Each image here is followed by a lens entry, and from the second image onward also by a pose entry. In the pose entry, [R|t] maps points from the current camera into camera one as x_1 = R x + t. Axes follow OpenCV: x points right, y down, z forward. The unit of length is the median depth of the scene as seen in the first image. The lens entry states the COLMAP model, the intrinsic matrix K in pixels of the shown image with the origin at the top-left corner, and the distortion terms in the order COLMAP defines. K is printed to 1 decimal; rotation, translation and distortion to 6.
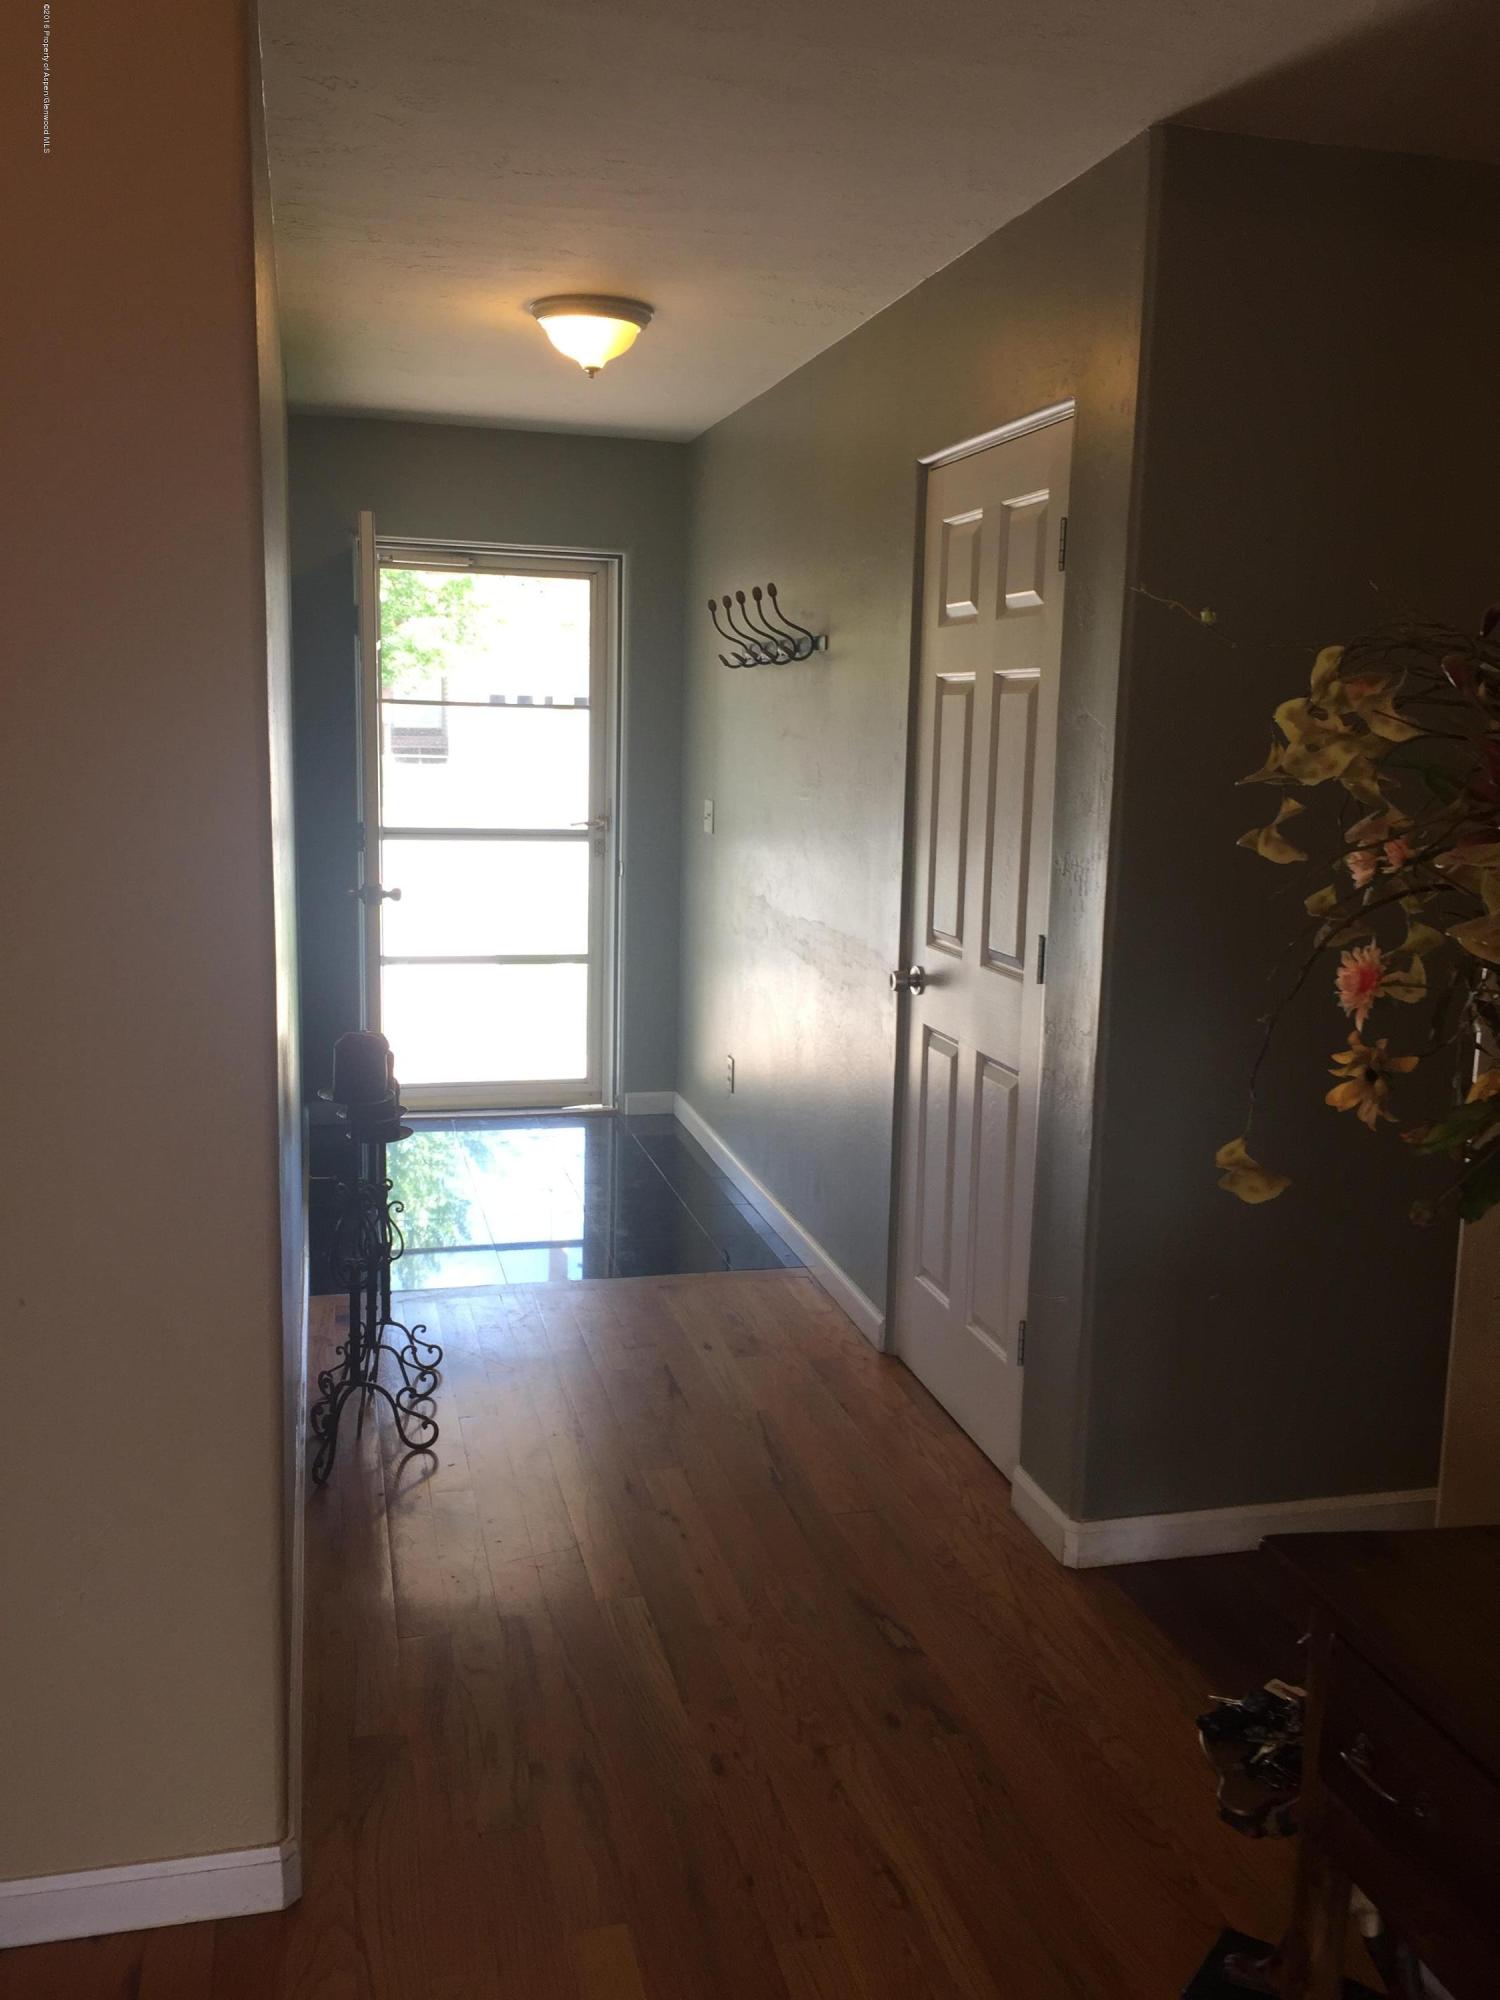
lens RADIAL K [[1702.3, 0, 750.2], [0, 1702.3, 1005.3], [0, 0, 1]] dist [0.075537, -0.083643]
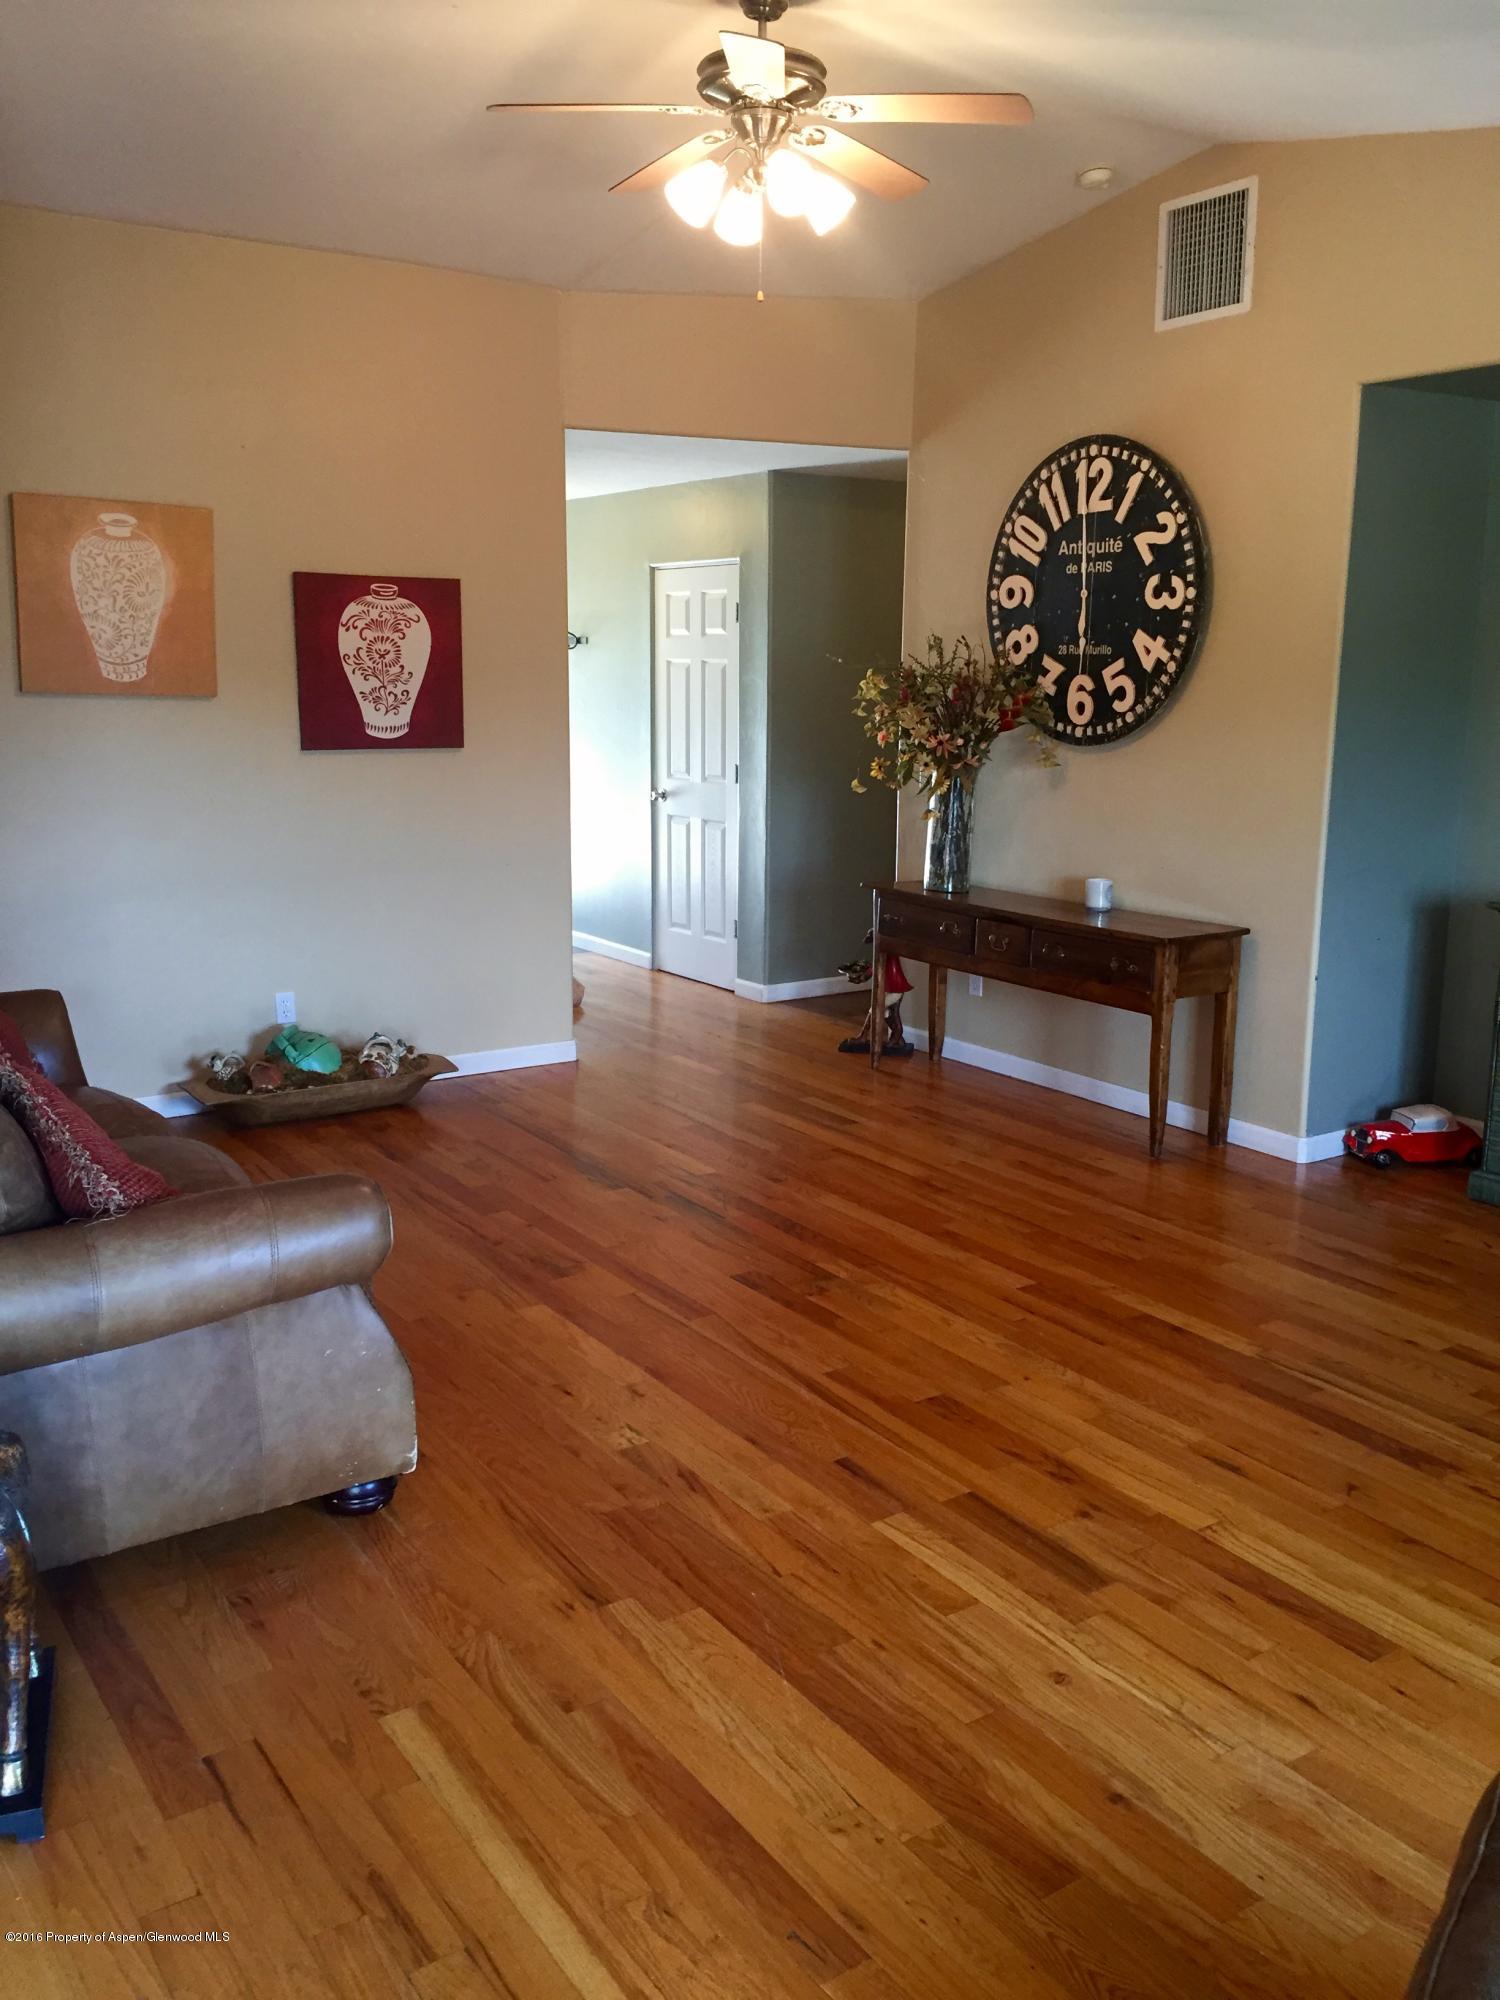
lens RADIAL K [[1702.3, 0, 756.1], [0, 1702.3, 1000.8], [0, 0, 1]] dist [0.075537, -0.083643]
pose [[0.939253, -0.082516, 0.333160, -0.678332], [0.071452, 0.996413, 0.045348, 0.197578], [-0.335707, -0.018789, 0.941779, -1.416764]]
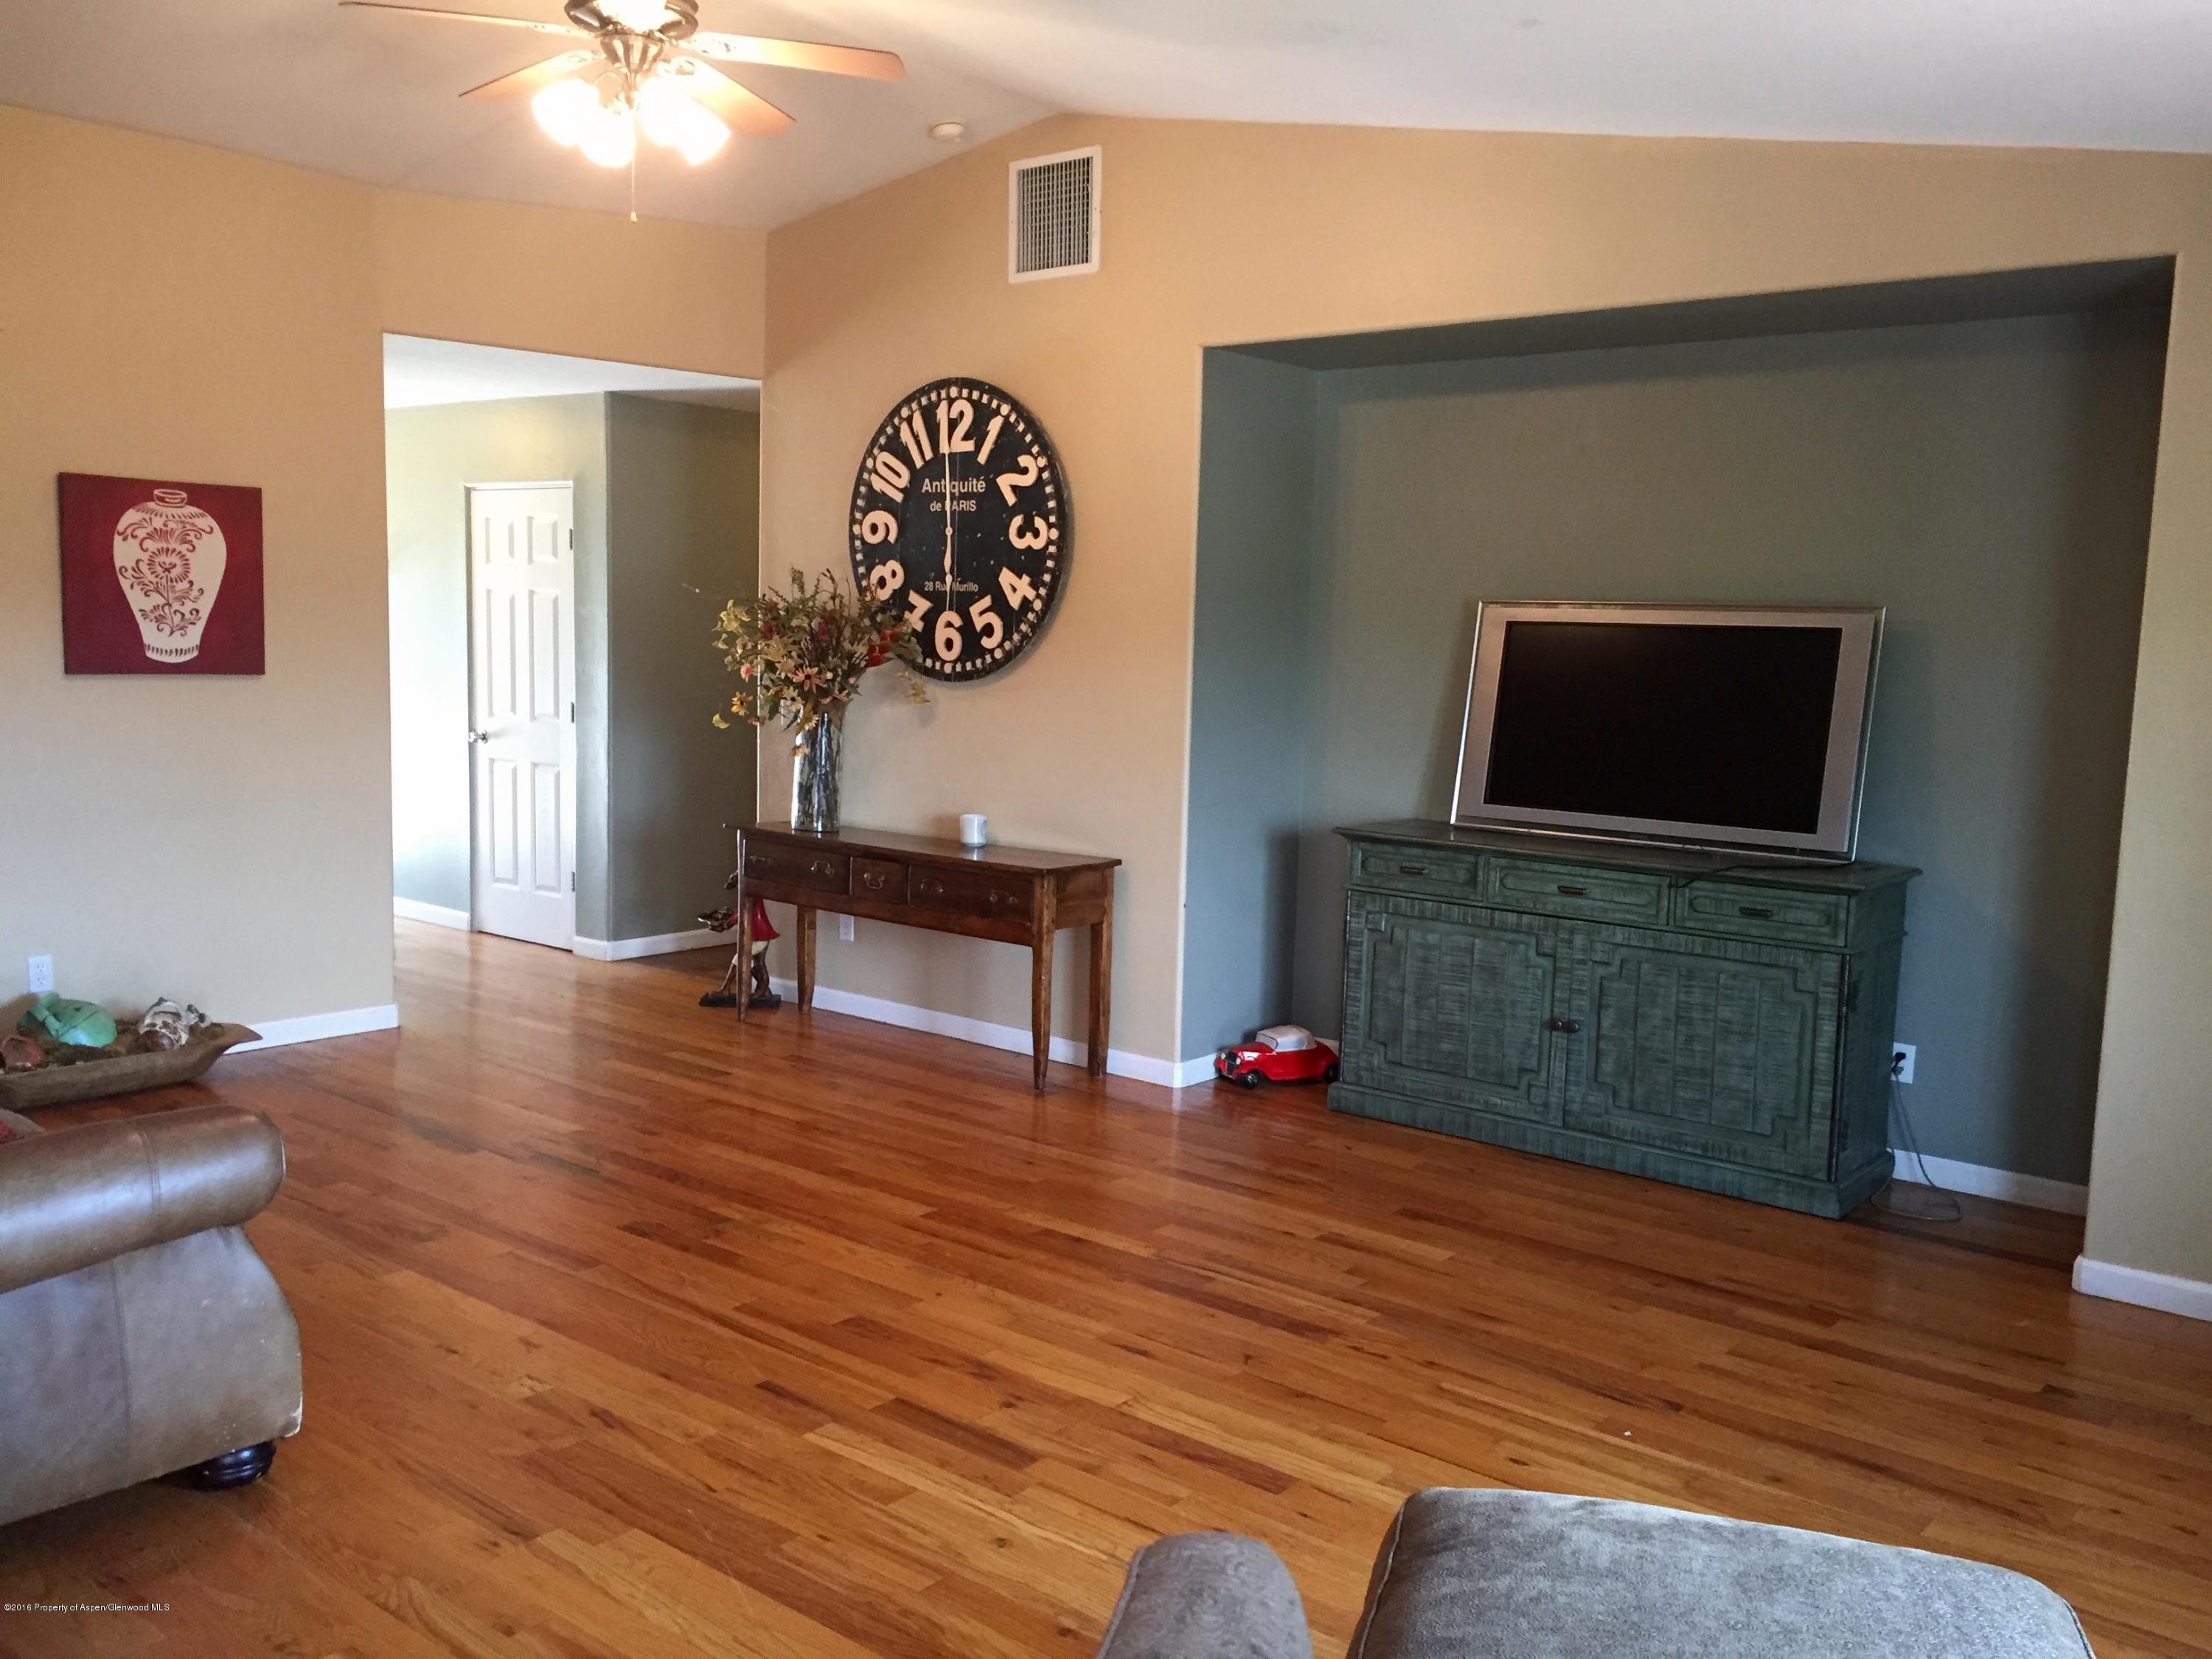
lens RADIAL K [[1882.8, 0, 1108.4], [0, 1882.8, 844.7], [0, 0, 1]] dist [0.075537, -0.083643]
pose [[0.801373, -0.069633, 0.594098, -0.793914], [0.090201, 0.995911, -0.004944, 0.232678], [-0.591324, 0.057550, 0.804378, -1.511920]]
